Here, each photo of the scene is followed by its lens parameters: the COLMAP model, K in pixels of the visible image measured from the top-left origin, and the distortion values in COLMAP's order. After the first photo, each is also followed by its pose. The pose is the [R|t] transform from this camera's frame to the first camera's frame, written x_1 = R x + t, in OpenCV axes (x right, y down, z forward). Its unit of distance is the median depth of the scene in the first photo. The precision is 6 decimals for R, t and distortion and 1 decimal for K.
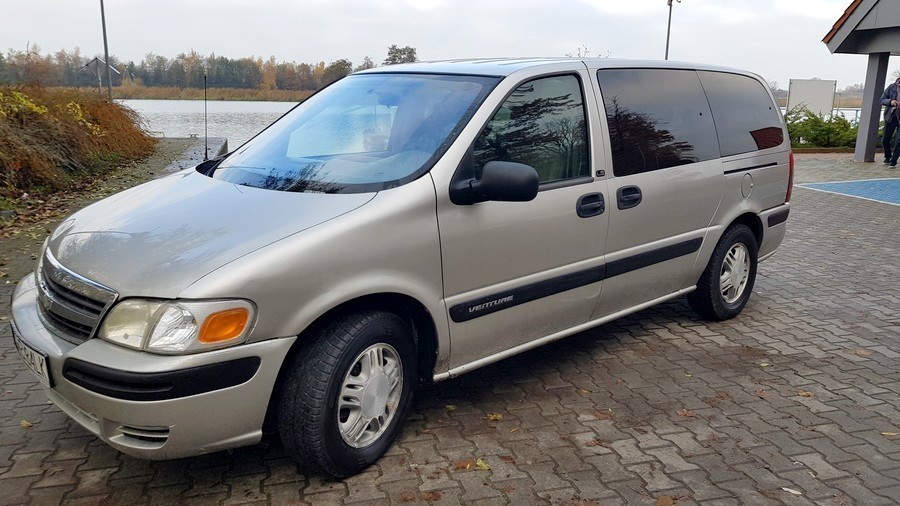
lens RADIAL K [[685.4, 0, 450.0], [0, 685.4, 253.0], [0, 0, 1]] dist [0.088619, -0.154441]
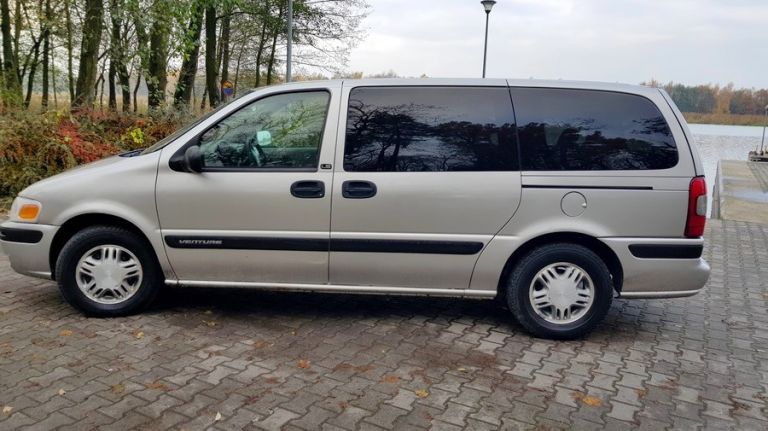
lens RADIAL K [[584.8, 0, 384.0], [0, 584.8, 215.5], [0, 0, 1]] dist [0.088619, -0.154441]
pose [[0.711188, 0.136830, -0.689557, 1.155723], [-0.177602, 0.984028, 0.012090, -0.064461], [0.680198, 0.113869, 0.724131, 0.329982]]
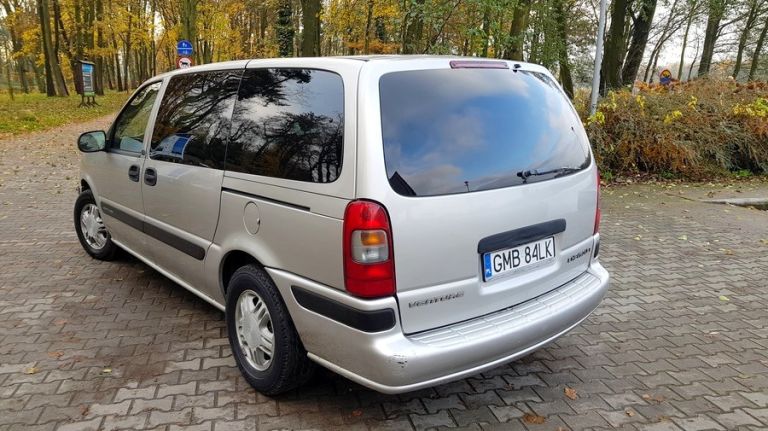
lens RADIAL K [[595.3, 0, 383.9], [0, 595.3, 177.2], [0, 0, 1]] dist [0.001092, -0.051297]
pose [[-0.029605, 0.136304, -0.990225, 1.513765], [-0.225019, 0.964321, 0.139466, -0.375520], [0.973905, 0.226948, 0.002123, 1.617630]]
